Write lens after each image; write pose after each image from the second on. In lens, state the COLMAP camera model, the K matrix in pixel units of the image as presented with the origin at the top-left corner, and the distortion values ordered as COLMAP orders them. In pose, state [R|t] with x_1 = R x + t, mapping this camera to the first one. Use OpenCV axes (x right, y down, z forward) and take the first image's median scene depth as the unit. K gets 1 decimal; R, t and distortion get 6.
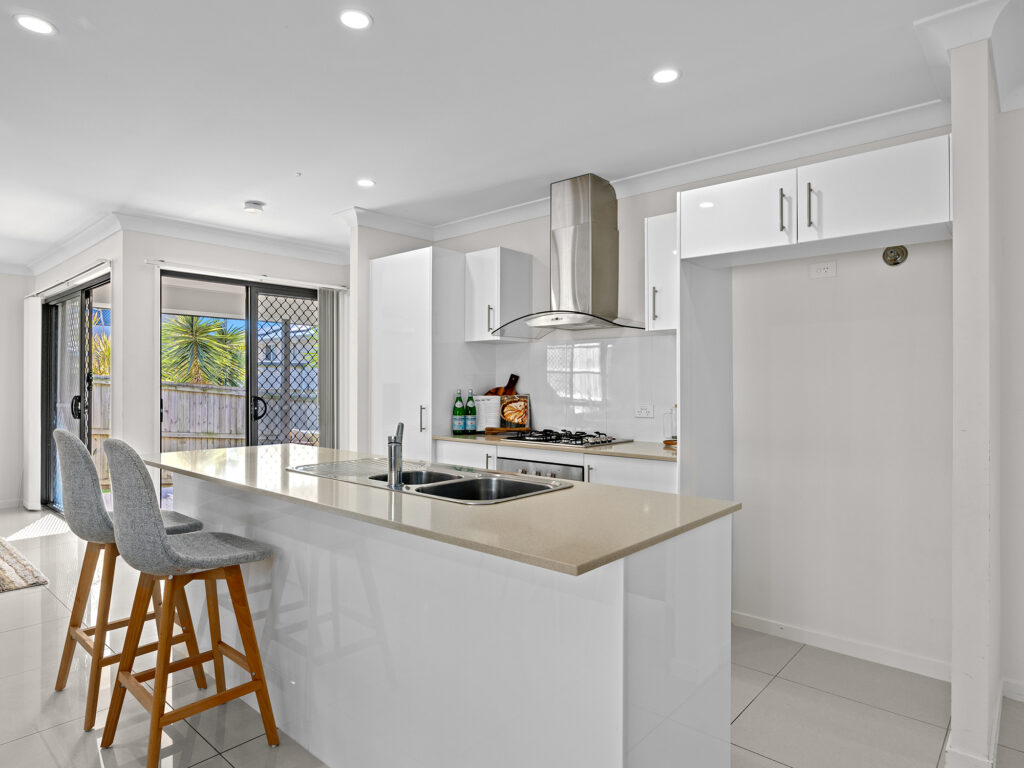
lens RADIAL K [[604.3, 0, 512.0], [0, 604.3, 384.0], [0, 0, 1]] dist [0.002284, -0.000089]
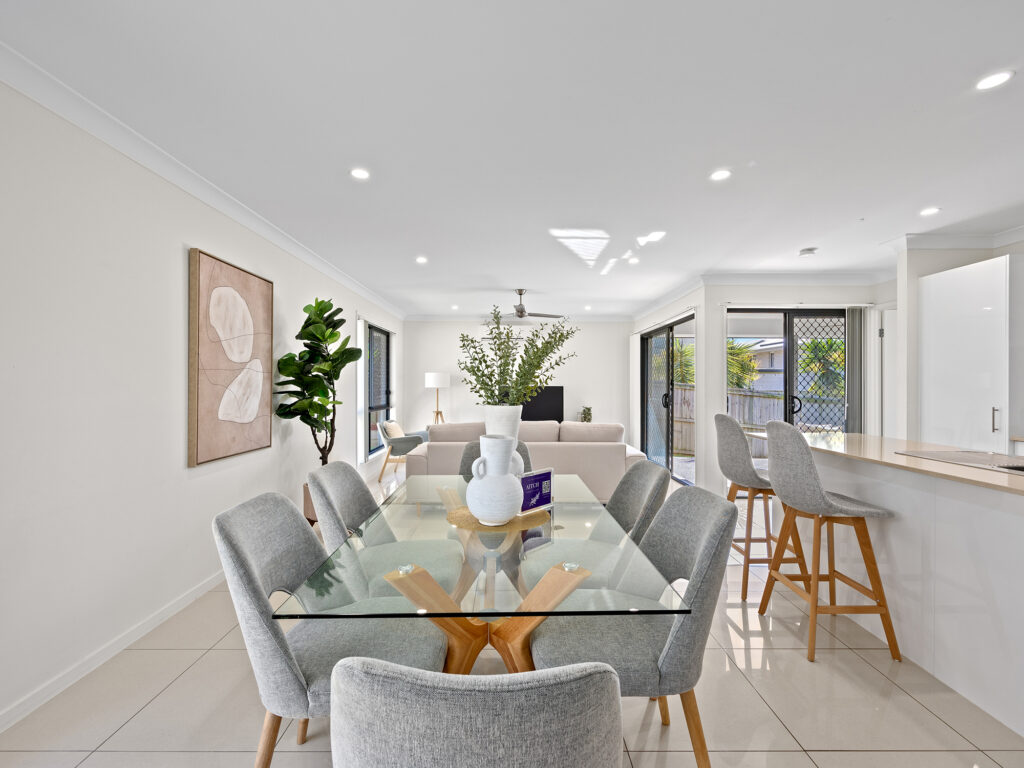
lens RADIAL K [[462.0, 0, 510.5], [0, 462.0, 387.1], [0, 0, 1]] dist [-0.001122, 0.000399]
pose [[0.672405, 0.003277, -0.740176, -0.102751], [-0.002443, 0.999995, 0.002208, 0.000588], [0.740179, 0.000324, 0.672410, -0.143353]]
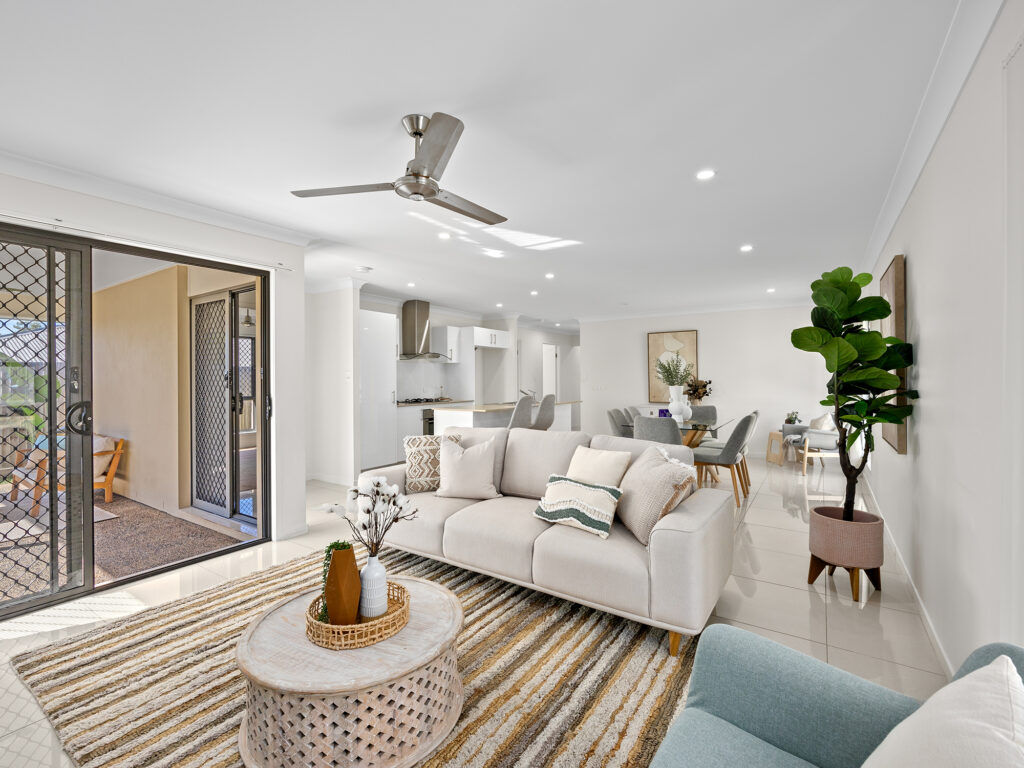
lens RADIAL K [[462.0, 0, 510.5], [0, 462.0, 387.1], [0, 0, 1]] dist [-0.001122, 0.000399]
pose [[-0.125198, -0.007892, 0.992100, -1.527859], [0.005516, 0.999947, 0.008650, 0.003014], [-0.992116, 0.006555, -0.125147, 0.702312]]
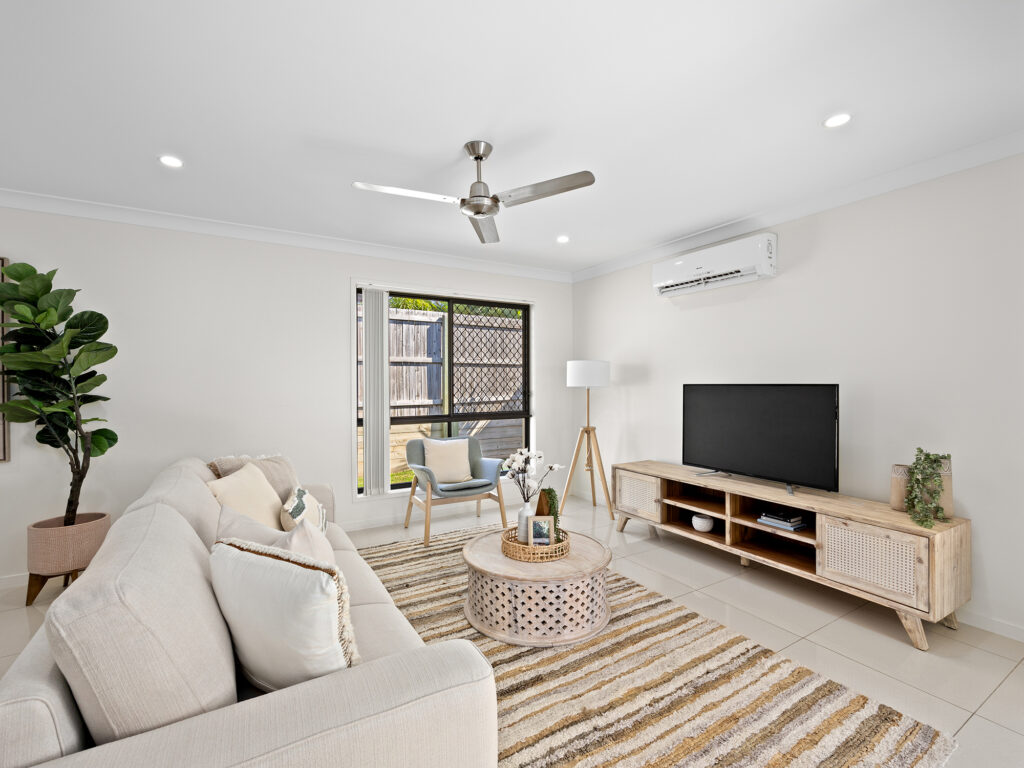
lens RADIAL K [[462.0, 0, 510.5], [0, 462.0, 387.1], [0, 0, 1]] dist [-0.001122, 0.000399]
pose [[-0.301236, 0.007880, -0.953517, -0.546740], [0.001949, 0.999969, 0.007648, 0.000357], [0.953548, 0.000446, -0.301242, 0.930047]]
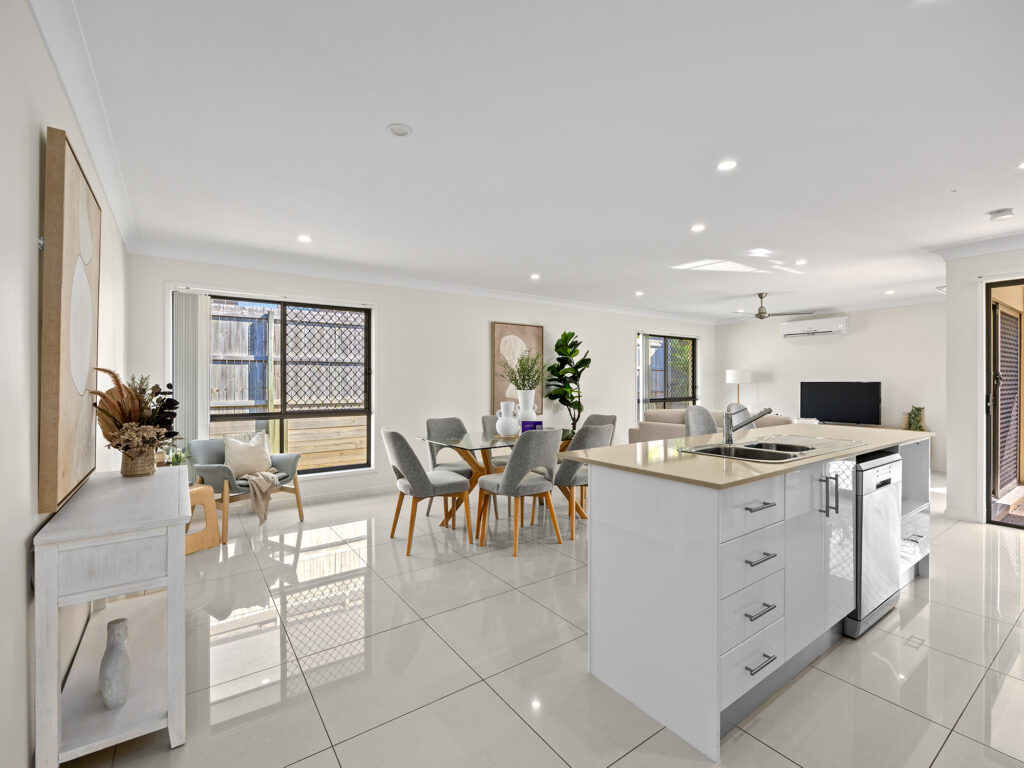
lens RADIAL K [[462.0, 0, 510.5], [0, 462.0, 387.1], [0, 0, 1]] dist [-0.001122, 0.000399]
pose [[-0.227643, 0.012143, -0.973669, 0.499815], [0.000019, 0.999922, 0.012467, -0.000834], [0.973745, 0.002820, -0.227626, 0.320081]]
